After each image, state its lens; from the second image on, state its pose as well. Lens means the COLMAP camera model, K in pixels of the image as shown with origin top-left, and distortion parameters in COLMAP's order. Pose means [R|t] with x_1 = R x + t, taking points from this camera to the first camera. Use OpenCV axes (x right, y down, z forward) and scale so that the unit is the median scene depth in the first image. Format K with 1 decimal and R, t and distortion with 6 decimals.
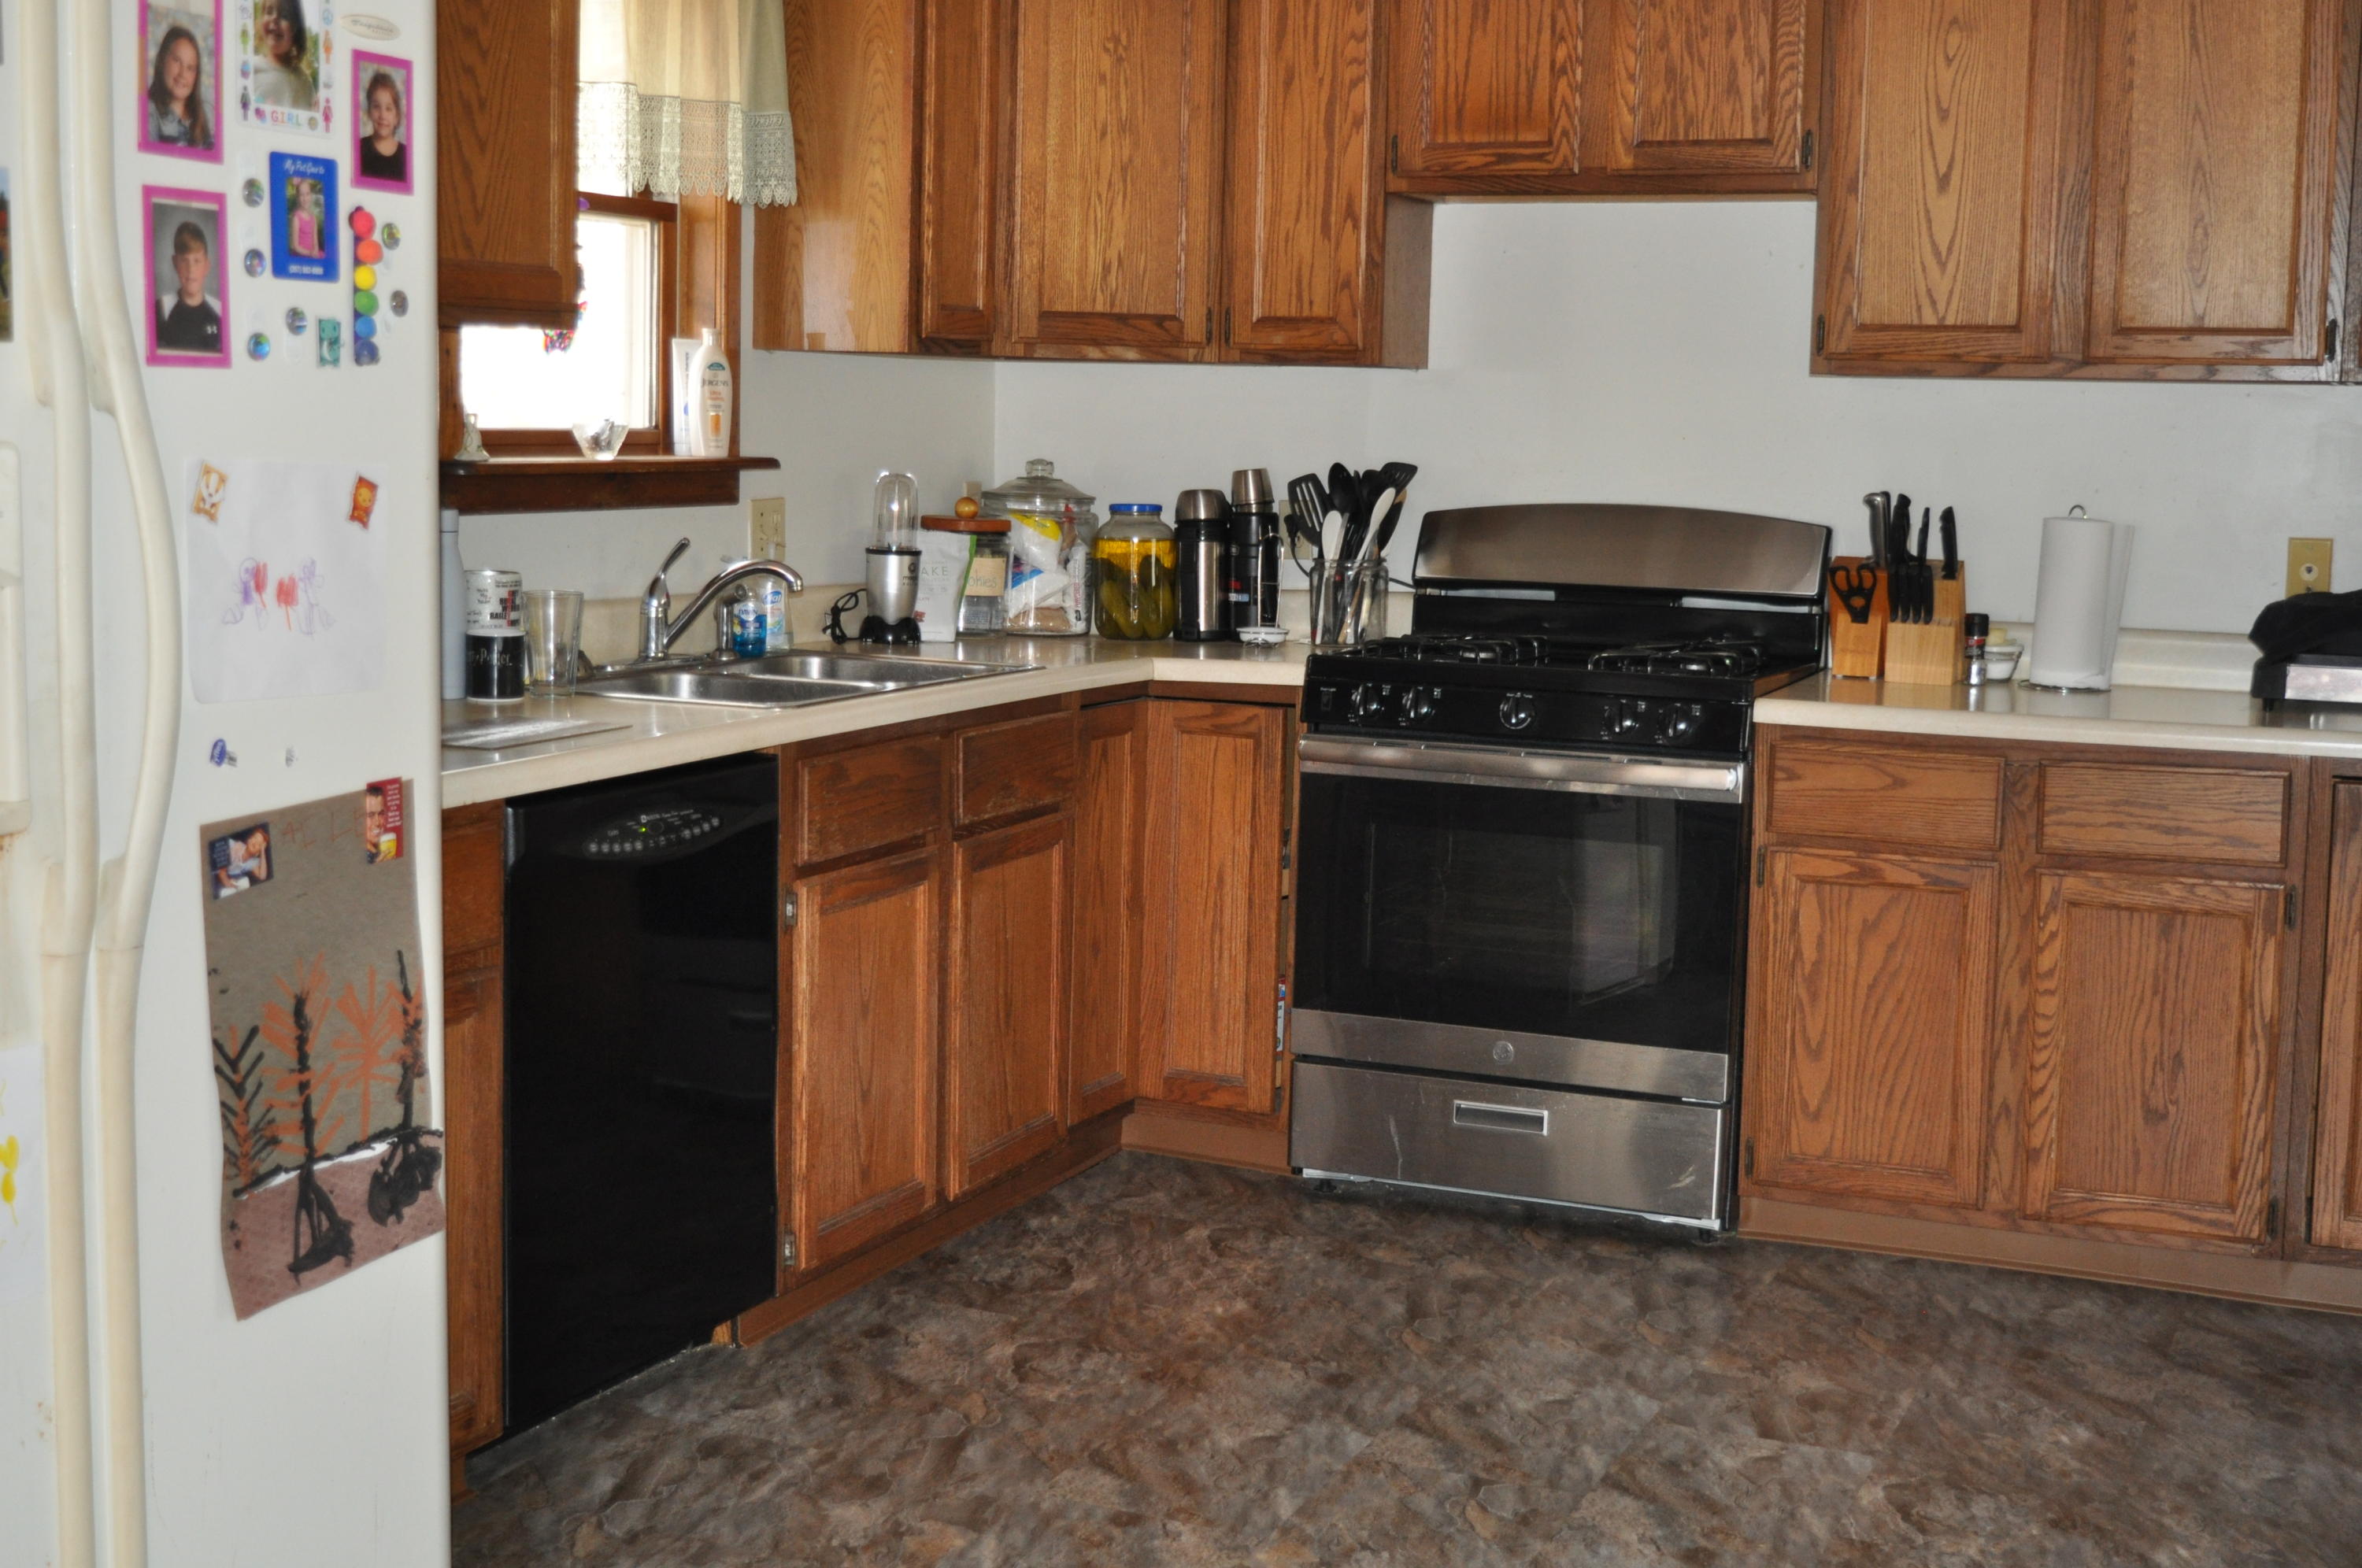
lens RADIAL K [[2910.5, 0, 1181.0], [0, 2910.5, 784.0], [0, 0, 1]] dist [-0.047364, 0.014434]
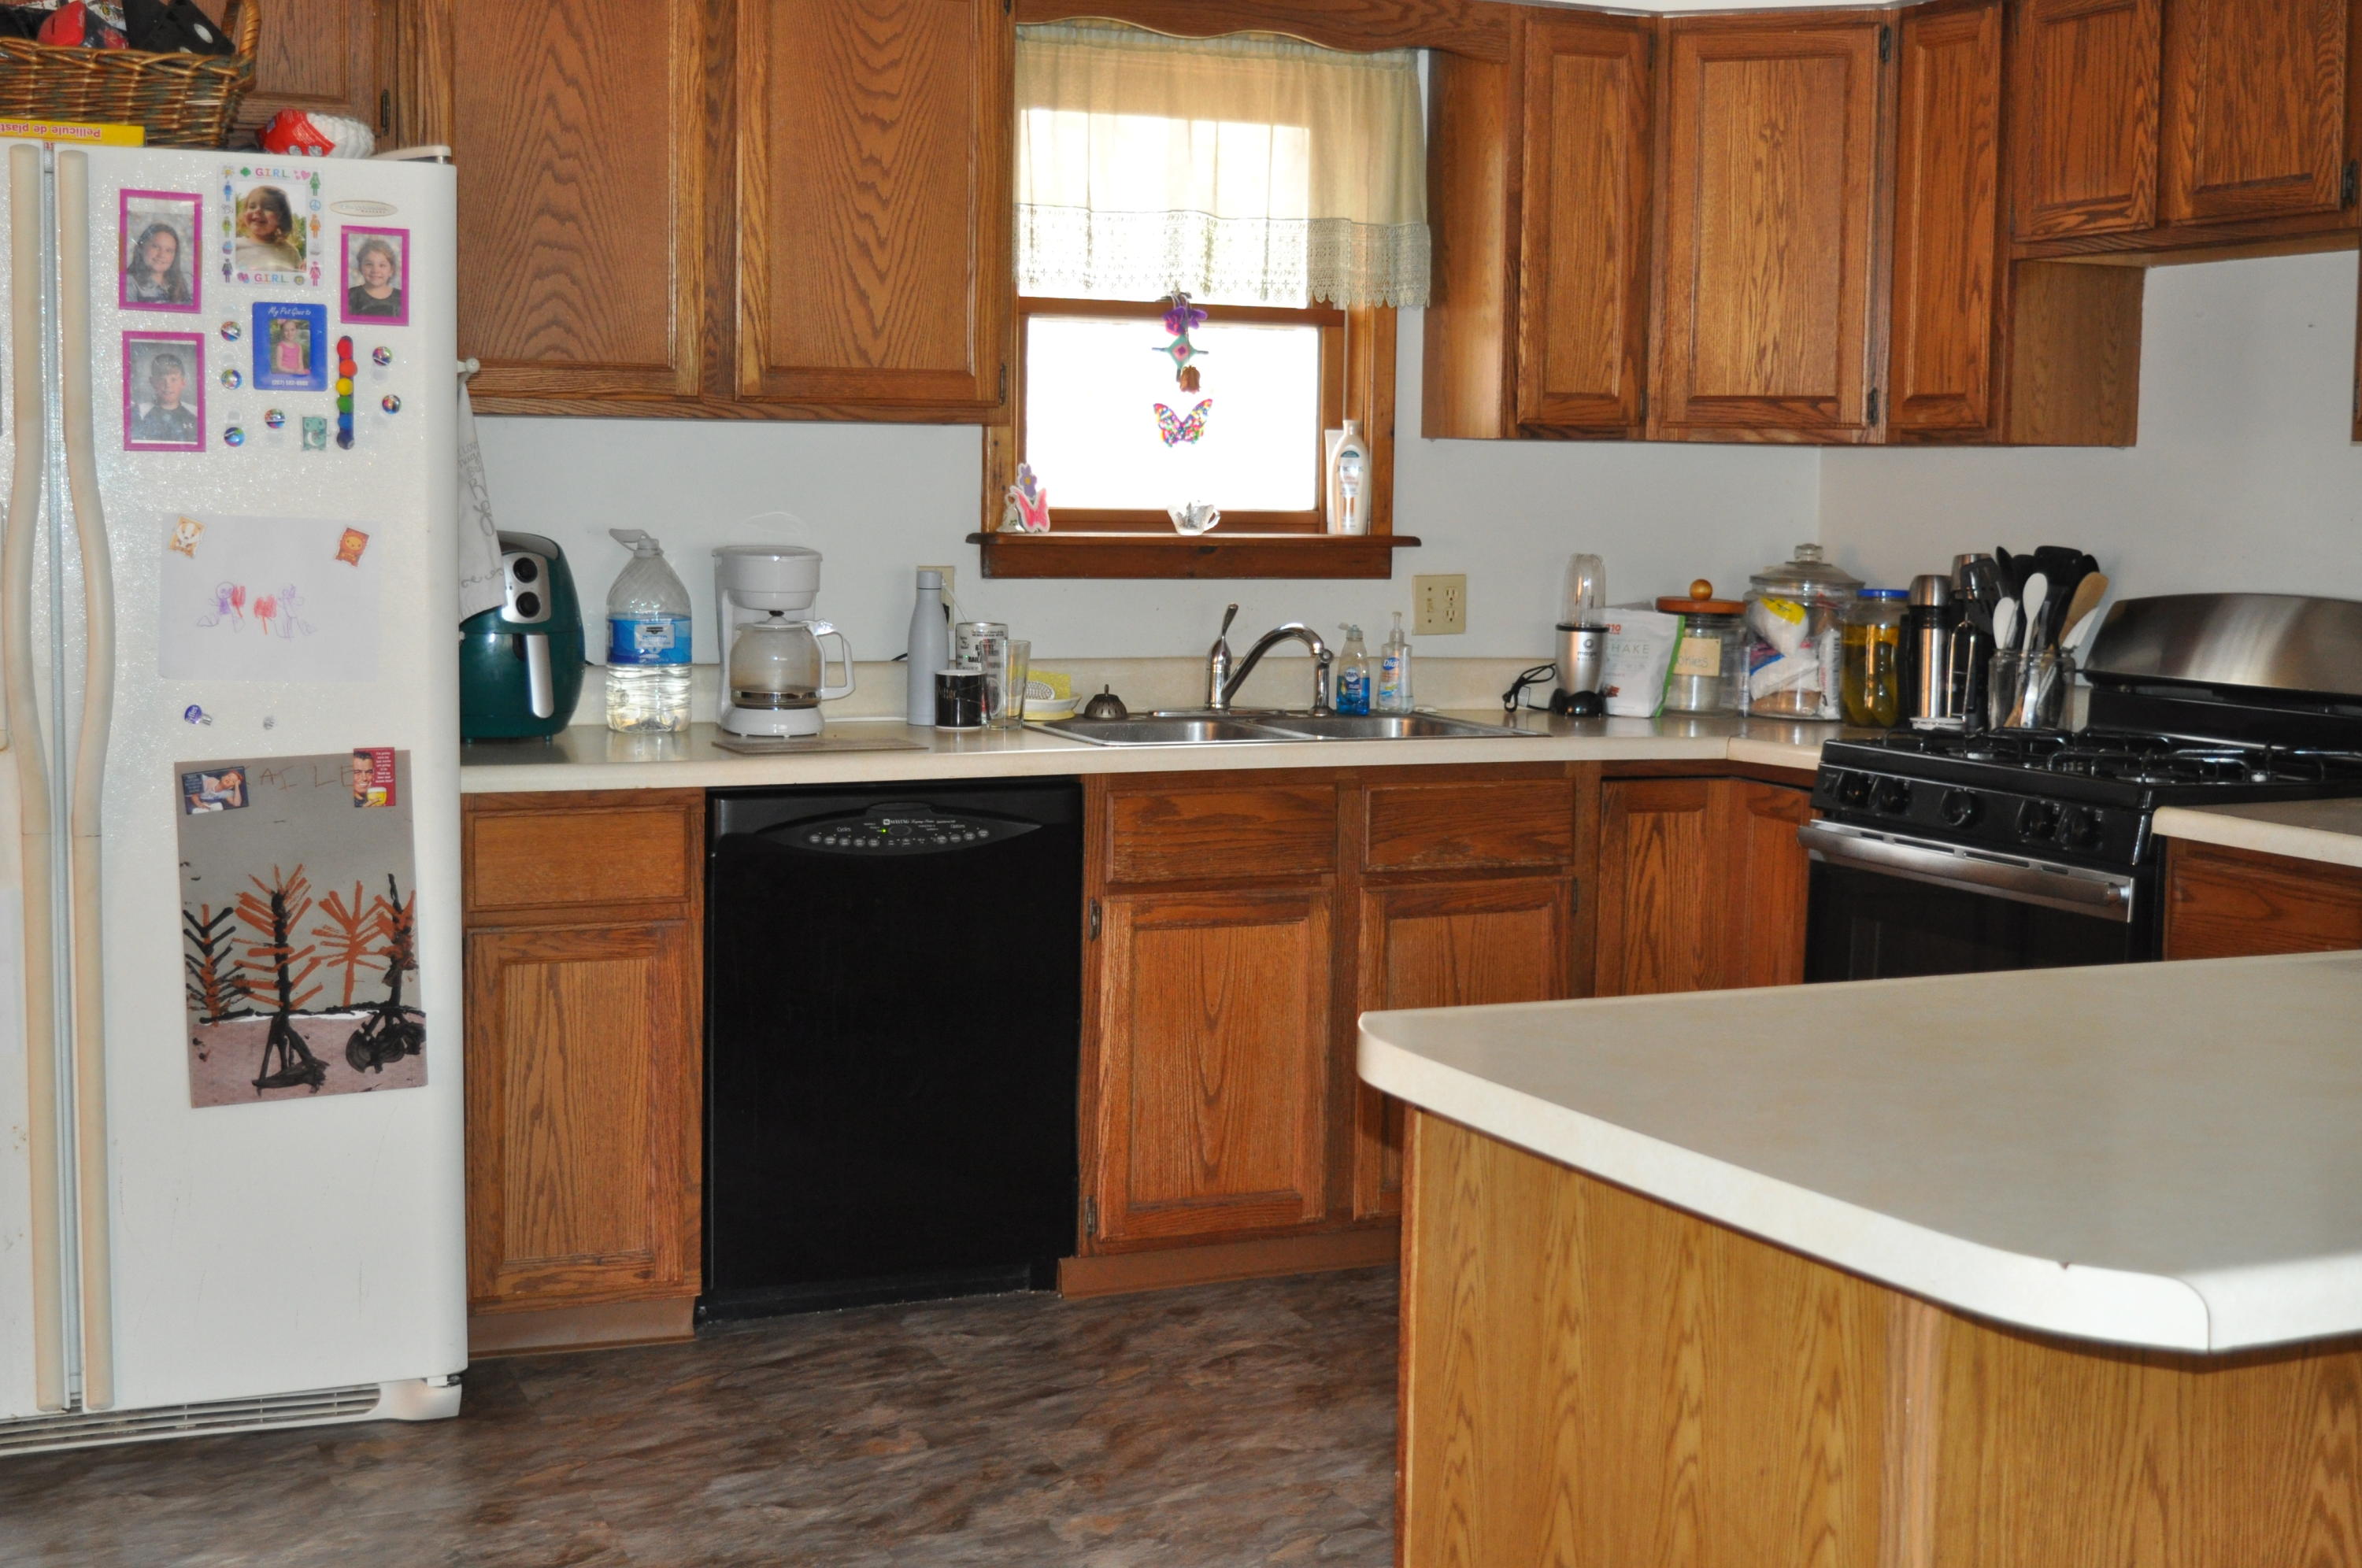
lens RADIAL K [[2910.5, 0, 1181.0], [0, 2910.5, 784.0], [0, 0, 1]] dist [-0.047364, 0.014434]
pose [[0.730454, 0.058436, -0.680458, 0.722250], [-0.085838, 0.996287, -0.006586, -0.006282], [0.677546, 0.063220, 0.732758, 0.189549]]
